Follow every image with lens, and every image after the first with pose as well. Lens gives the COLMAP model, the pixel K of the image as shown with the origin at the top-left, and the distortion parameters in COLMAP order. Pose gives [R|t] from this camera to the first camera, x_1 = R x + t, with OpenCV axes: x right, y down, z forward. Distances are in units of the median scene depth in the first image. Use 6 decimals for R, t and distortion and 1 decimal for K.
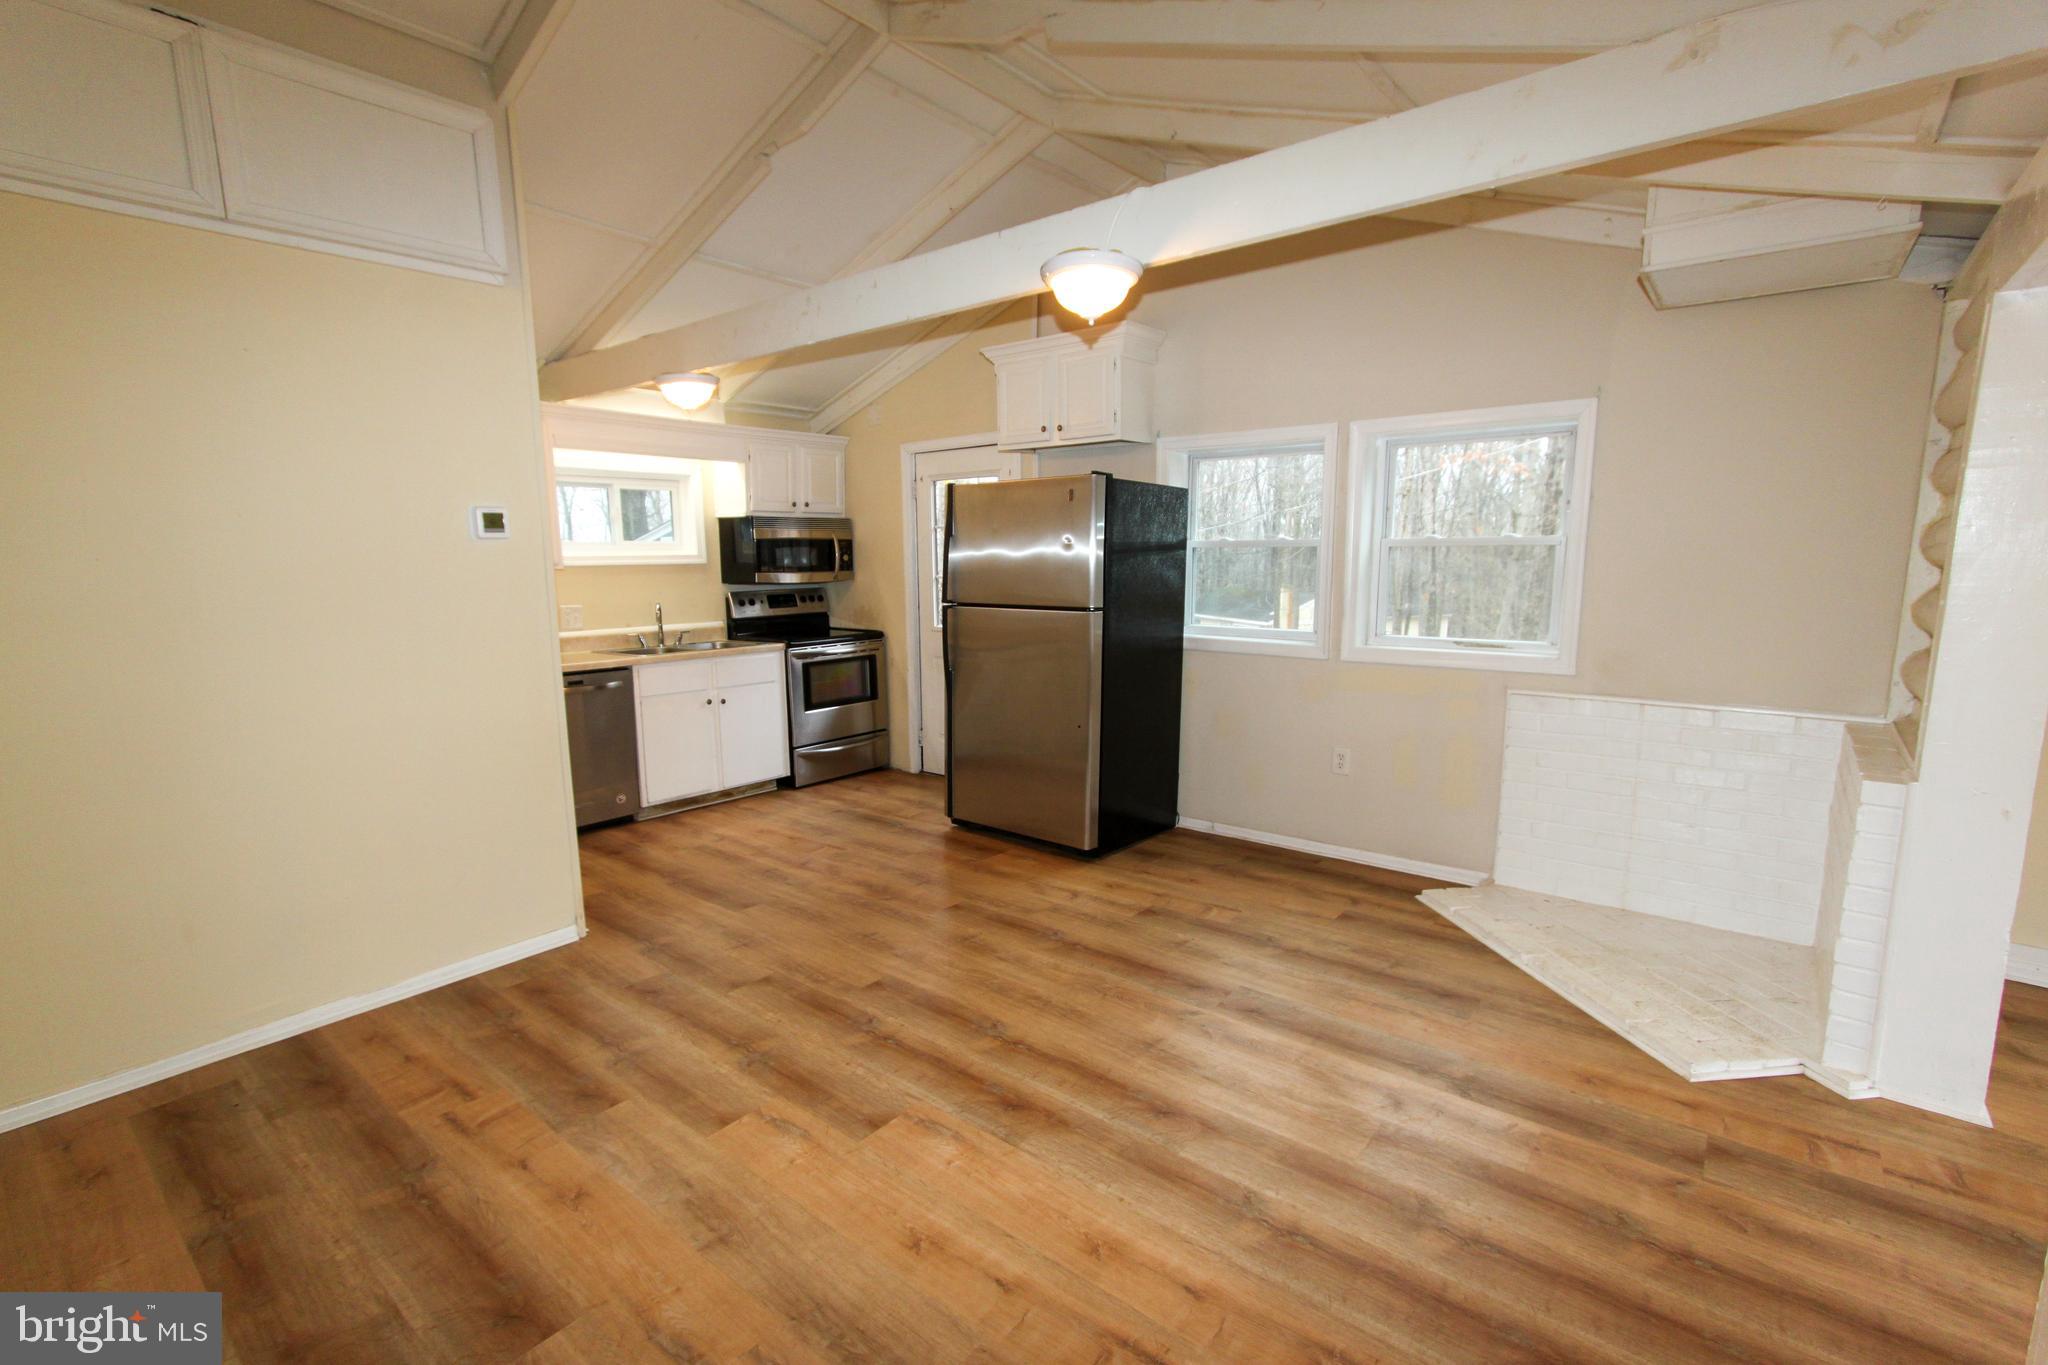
lens RADIAL K [[941.3, 0, 1036.8], [0, 941.3, 683.6], [0, 0, 1]] dist [-0.001746, 0.003270]
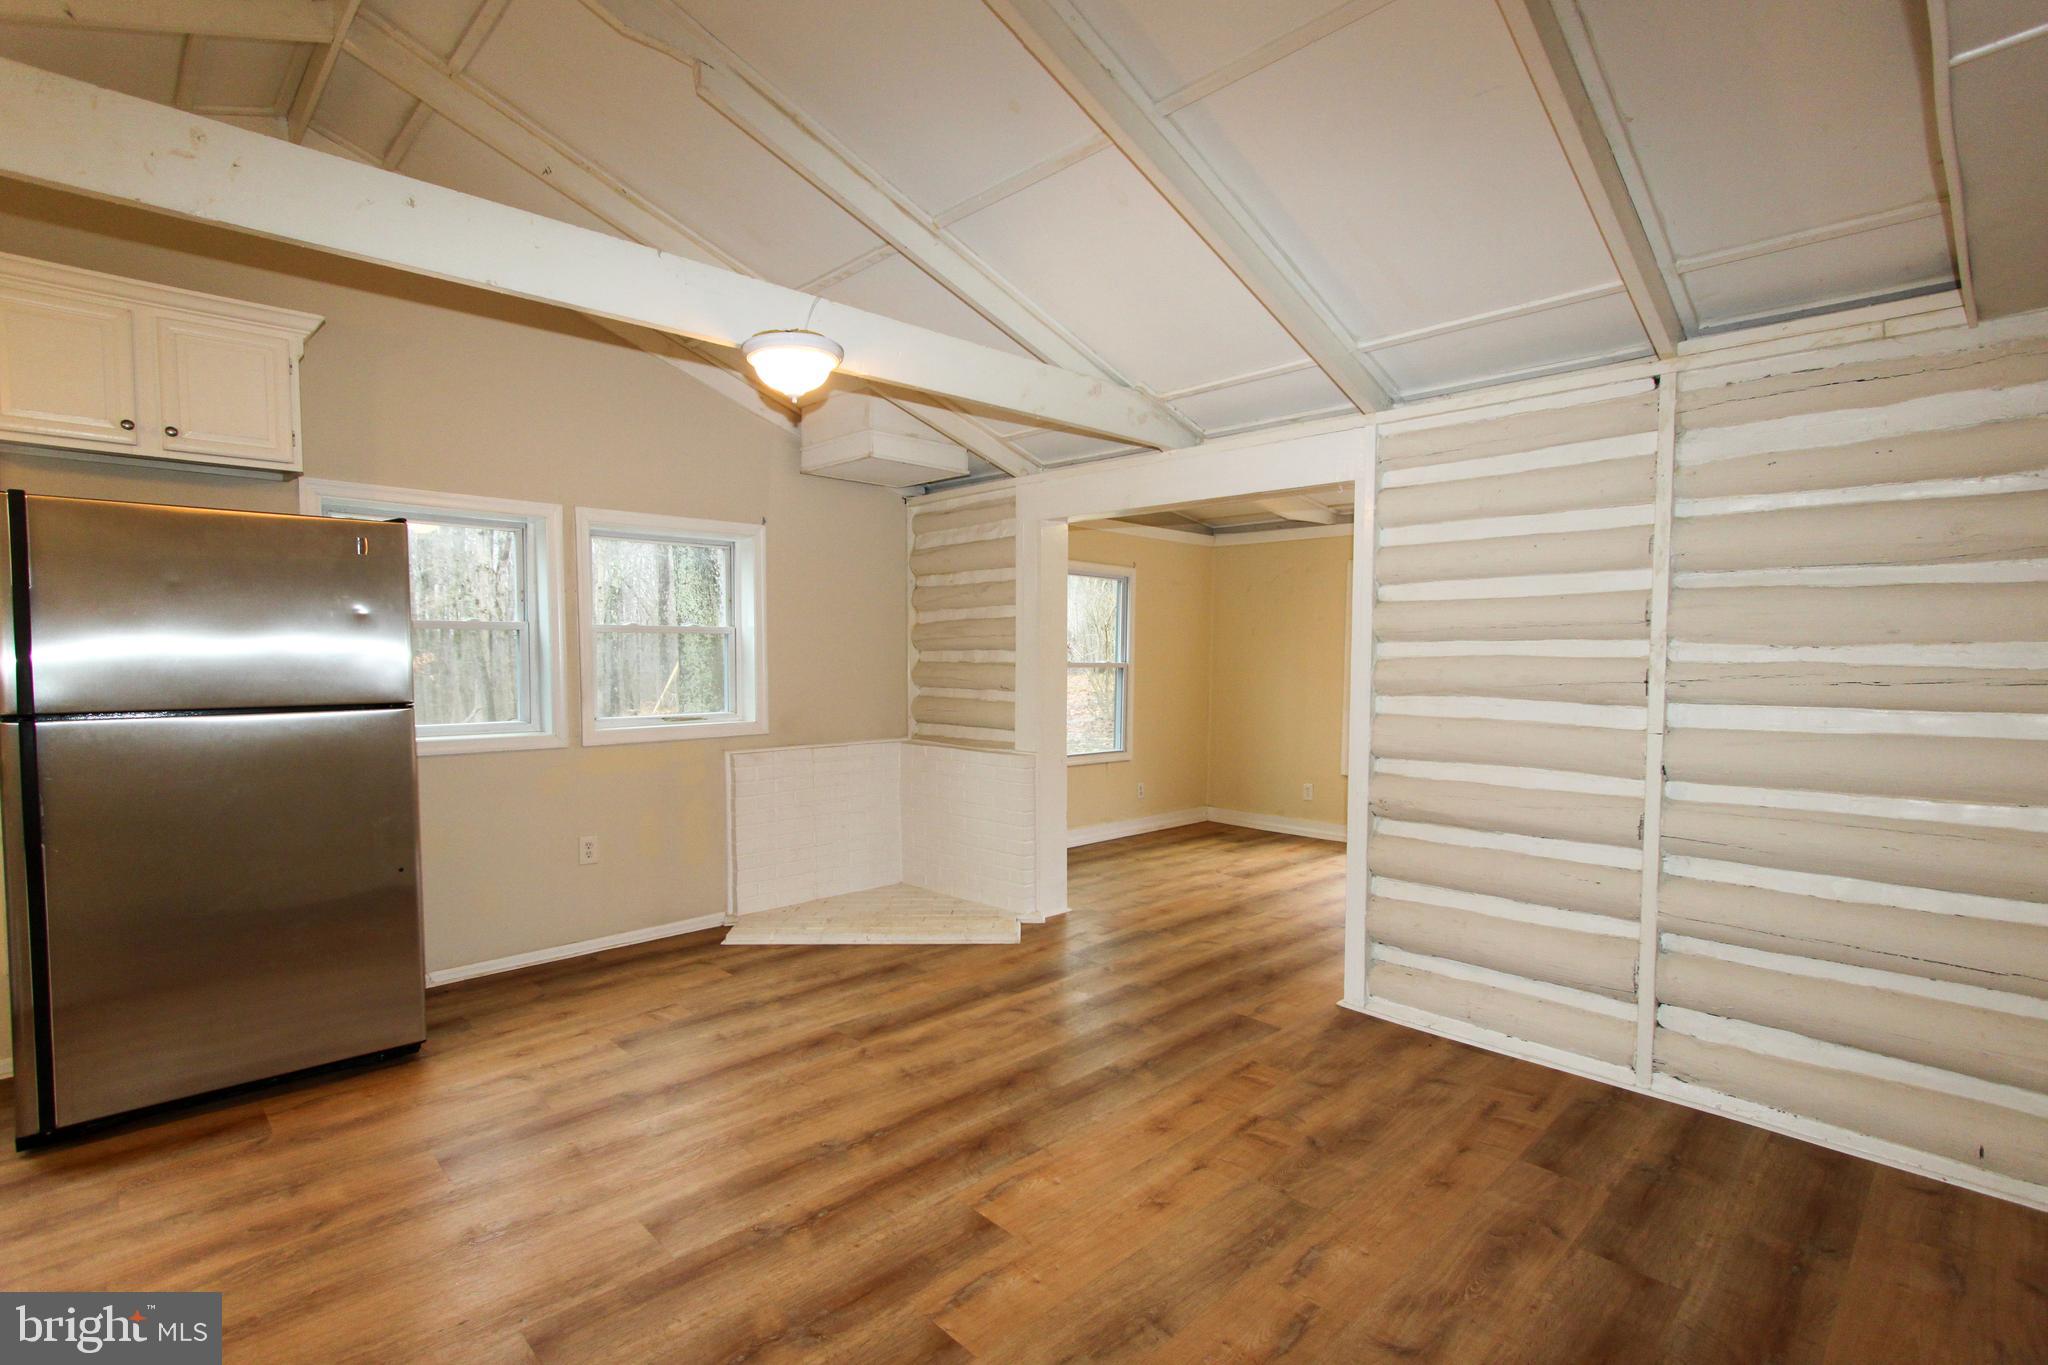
lens RADIAL K [[941.3, 0, 1013.6], [0, 941.3, 692.3], [0, 0, 1]] dist [-0.001746, 0.003270]
pose [[0.128706, -0.033757, 0.991108, -0.682871], [0.135400, 0.990659, 0.016158, -0.042152], [-0.982396, 0.132116, 0.132074, 0.495825]]
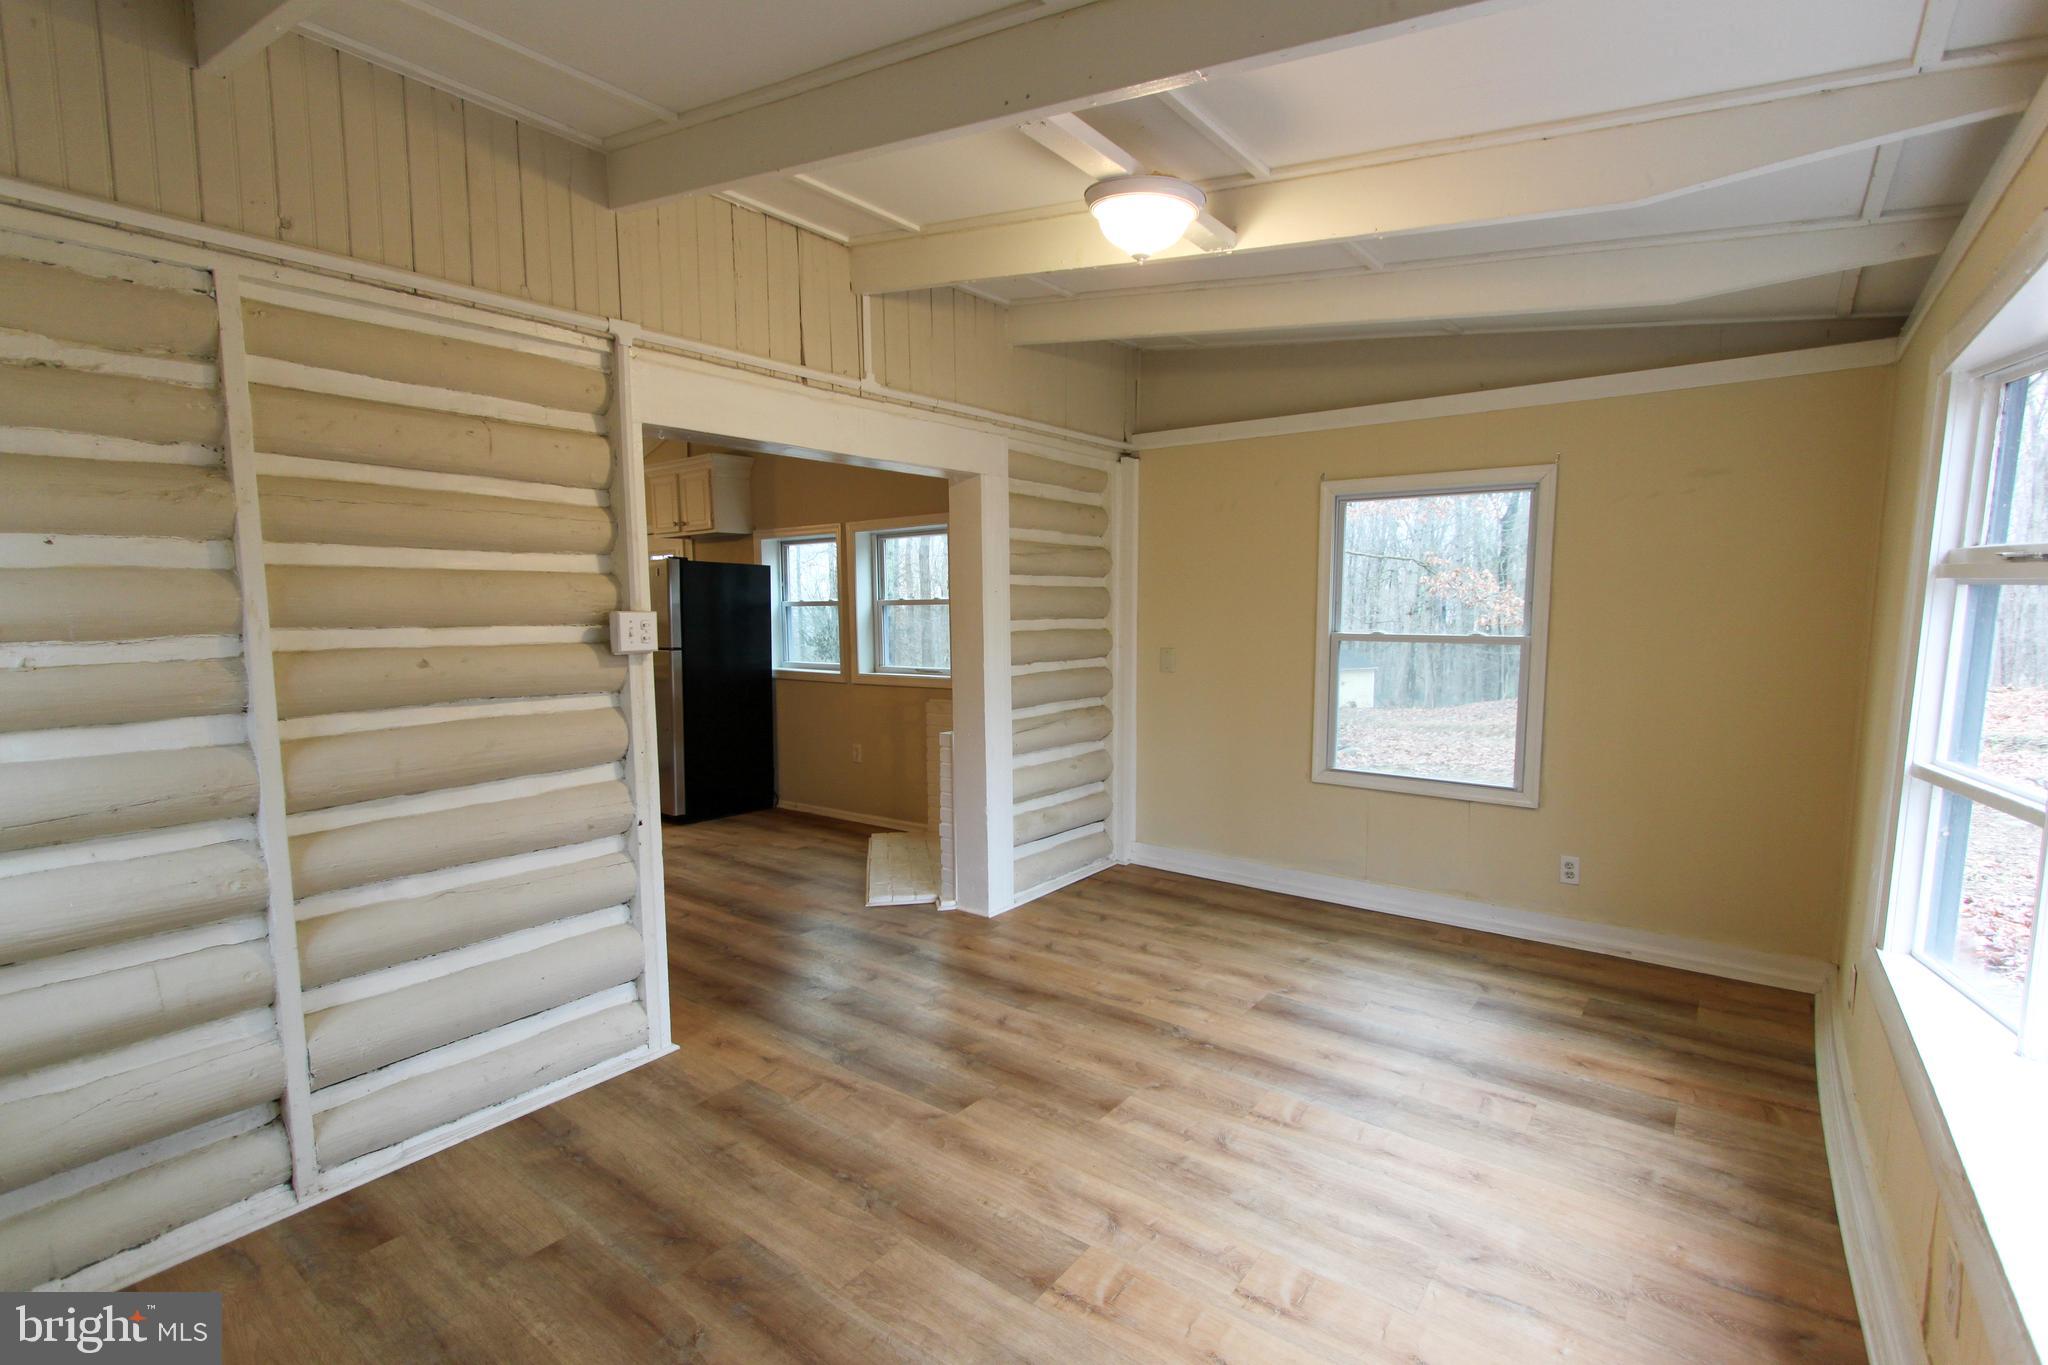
lens RADIAL K [[941.3, 0, 1006.9], [0, 941.3, 698.6], [0, 0, 1]] dist [-0.001746, 0.003270]
pose [[0.999812, -0.005925, 0.018454, 0.624268], [0.006778, 0.998897, -0.046457, 0.079025], [-0.018158, 0.046573, 0.998750, -0.530440]]
